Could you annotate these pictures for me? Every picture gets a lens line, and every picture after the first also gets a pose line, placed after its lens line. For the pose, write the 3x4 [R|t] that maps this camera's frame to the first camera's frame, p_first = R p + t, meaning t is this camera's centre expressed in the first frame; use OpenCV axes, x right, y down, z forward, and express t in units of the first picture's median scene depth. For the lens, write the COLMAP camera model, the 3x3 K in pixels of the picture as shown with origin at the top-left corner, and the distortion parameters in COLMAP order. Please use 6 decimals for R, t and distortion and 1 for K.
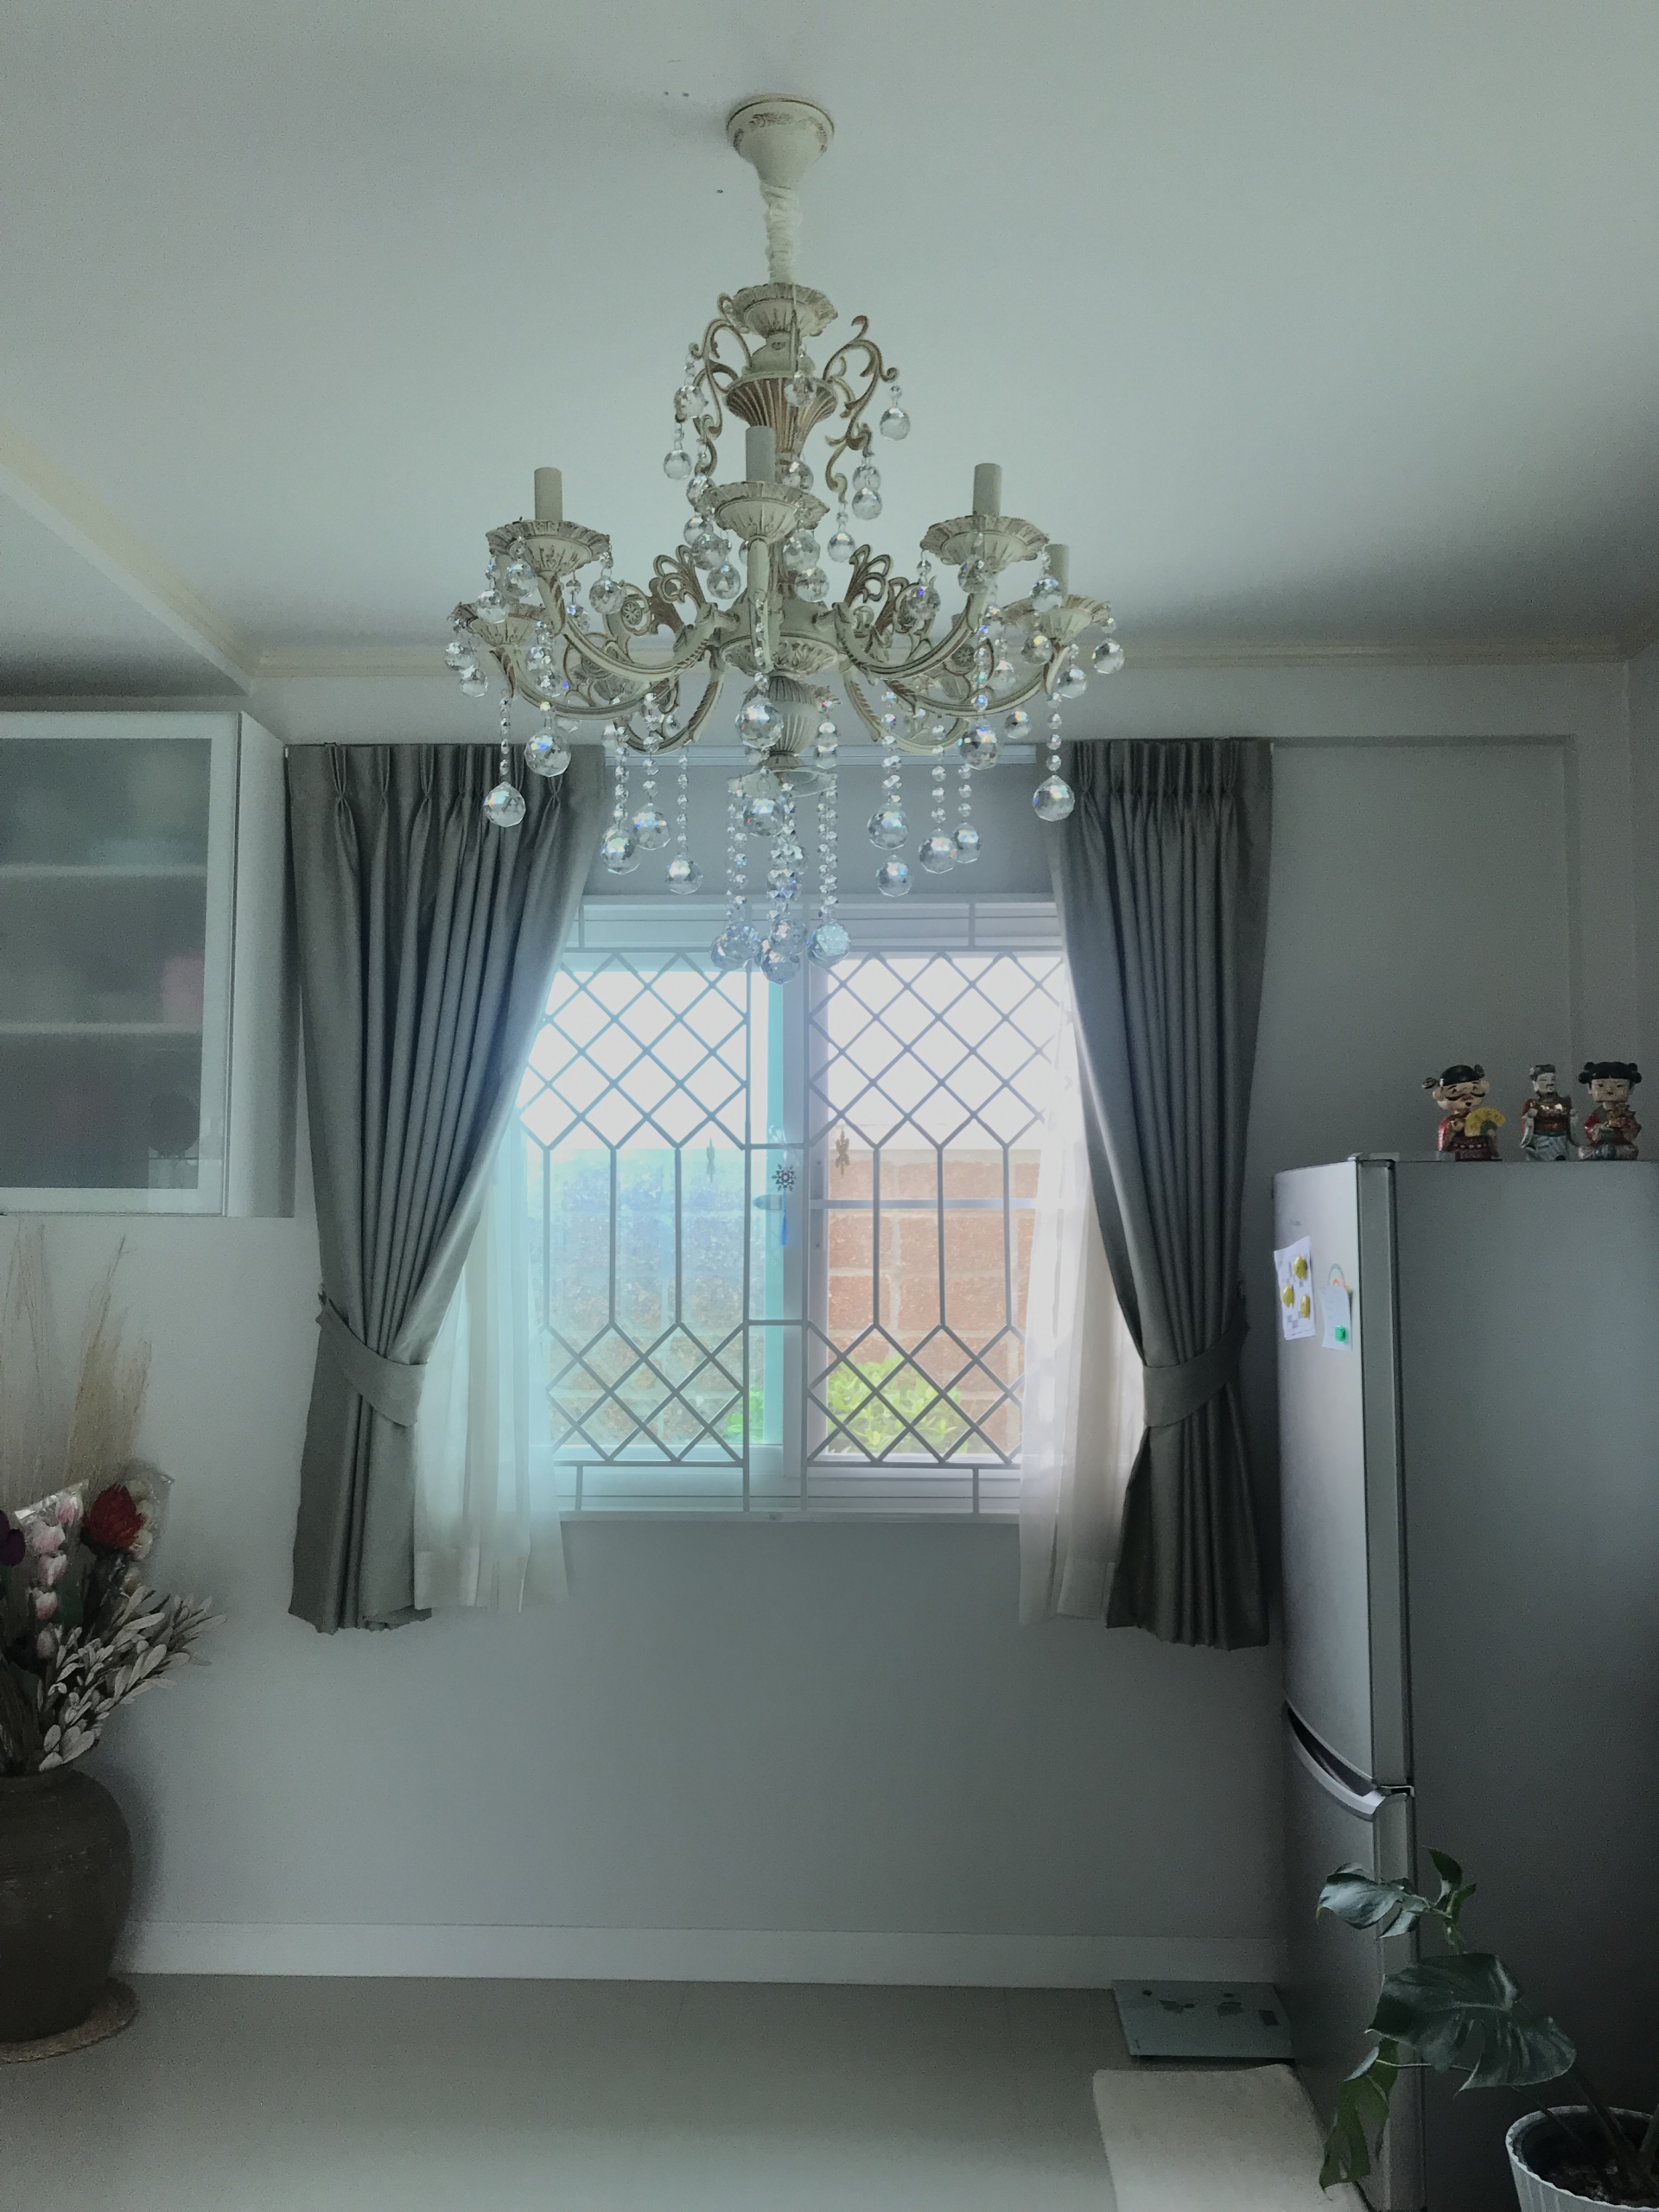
lens RADIAL K [[1937.8, 0, 829.5], [0, 1937.8, 1106.0], [0, 0, 1]] dist [-0.009171, -0.002499]
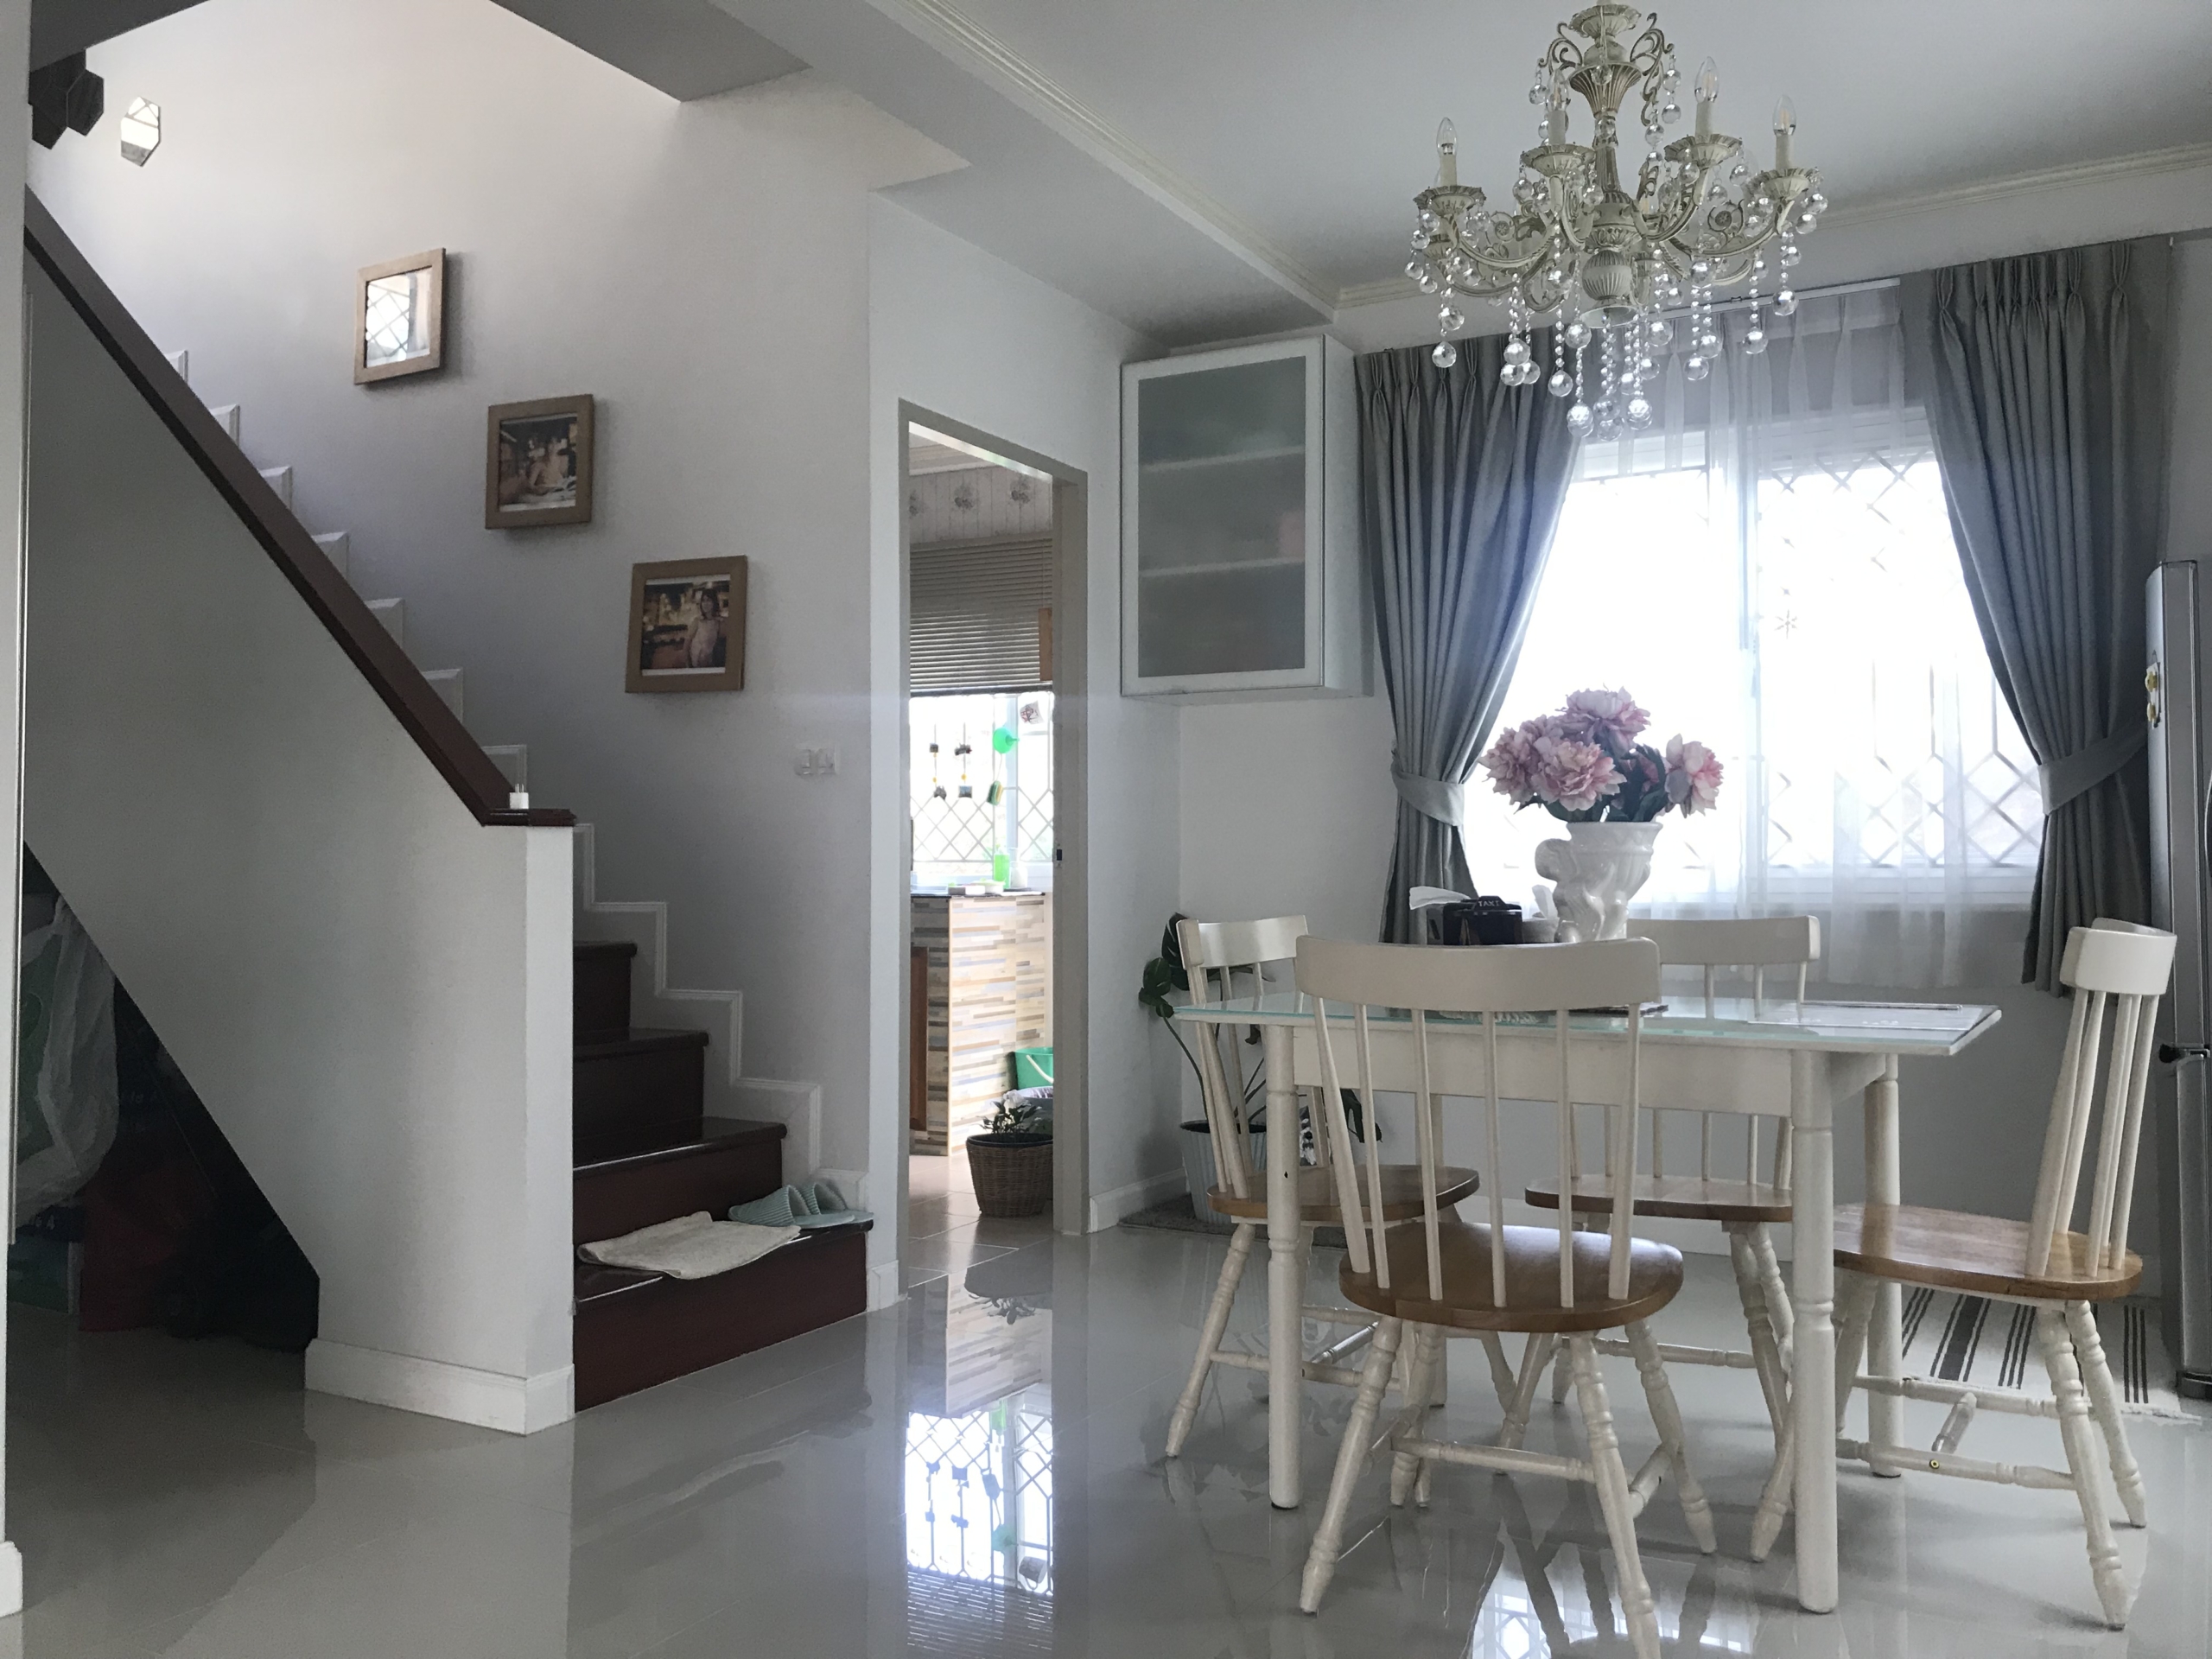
lens RADIAL K [[1832.9, 0, 1106.0], [0, 1832.9, 829.5], [0, 0, 1]] dist [0.071171, 0.001930]
pose [[0.896501, -0.003432, -0.443028, 0.178452], [0.029233, 0.998249, 0.051422, 0.100837], [0.442076, -0.059051, 0.895032, -0.368719]]
